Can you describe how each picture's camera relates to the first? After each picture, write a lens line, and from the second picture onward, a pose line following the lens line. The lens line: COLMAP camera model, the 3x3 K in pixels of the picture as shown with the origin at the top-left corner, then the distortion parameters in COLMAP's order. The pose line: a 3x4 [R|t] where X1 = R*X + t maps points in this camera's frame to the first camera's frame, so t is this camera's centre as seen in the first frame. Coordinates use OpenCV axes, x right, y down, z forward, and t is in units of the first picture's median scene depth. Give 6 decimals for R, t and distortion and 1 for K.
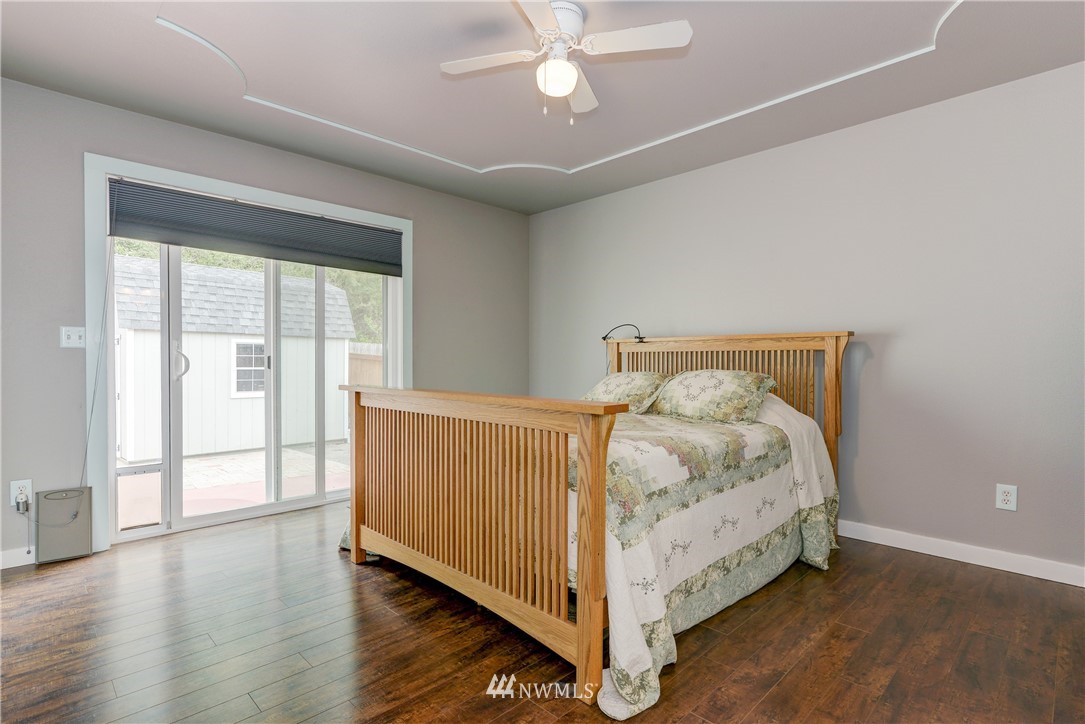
lens RADIAL K [[539.8, 0, 542.3], [0, 539.8, 370.5], [0, 0, 1]] dist [0.000811, -0.000606]
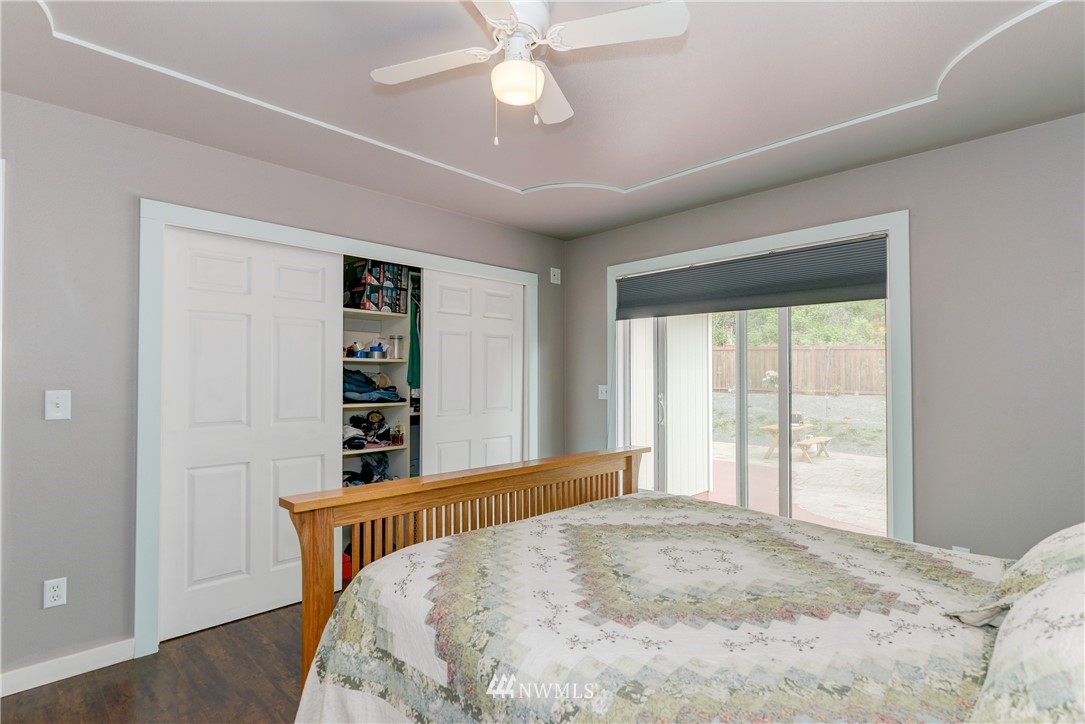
lens RADIAL K [[539.8, 0, 542.3], [0, 539.8, 370.5], [0, 0, 1]] dist [0.000811, -0.000606]
pose [[-0.003944, -0.018874, -0.999814, 0.622449], [-0.014953, 0.999711, -0.018813, -0.088836], [0.999880, 0.014876, -0.004225, 0.818154]]
